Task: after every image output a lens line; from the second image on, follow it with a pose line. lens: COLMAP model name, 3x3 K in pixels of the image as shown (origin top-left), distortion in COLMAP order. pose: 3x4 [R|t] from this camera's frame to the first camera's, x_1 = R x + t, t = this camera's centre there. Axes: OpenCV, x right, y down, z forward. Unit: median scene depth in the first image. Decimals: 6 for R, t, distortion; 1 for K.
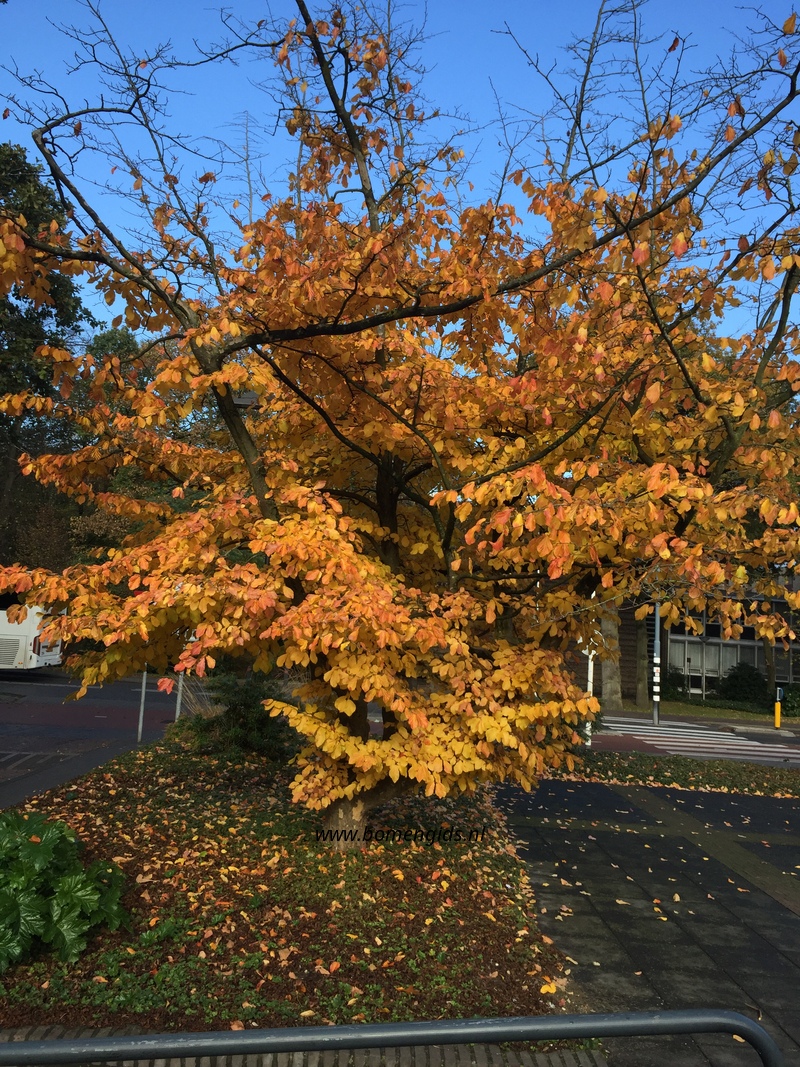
lens RADIAL K [[912.4, 0, 393.6], [0, 912.4, 535.2], [0, 0, 1]] dist [0.120953, -0.108868]
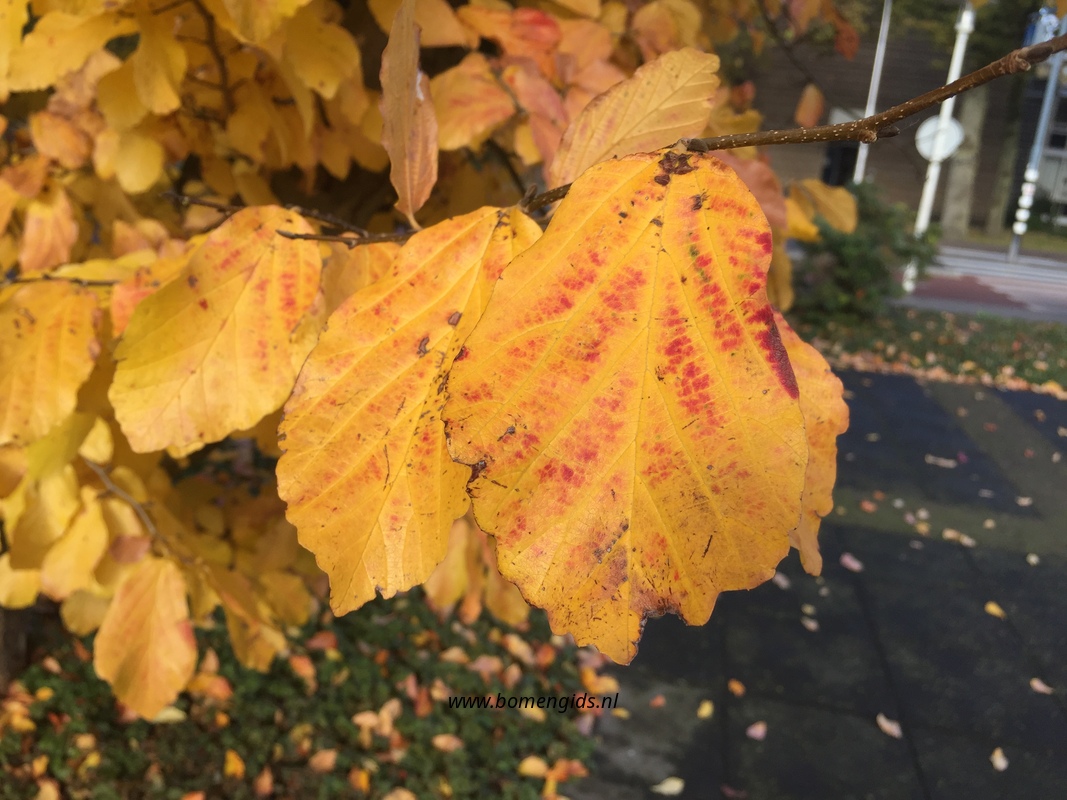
lens RADIAL K [[912.4, 0, 533.4], [0, 912.4, 395.3], [0, 0, 1]] dist [0.120953, -0.108868]
pose [[0.979861, 0.108333, -0.167741, 0.093417], [-0.037973, 0.925803, 0.376093, 0.074348], [0.196038, -0.362149, 0.911272, 0.425658]]
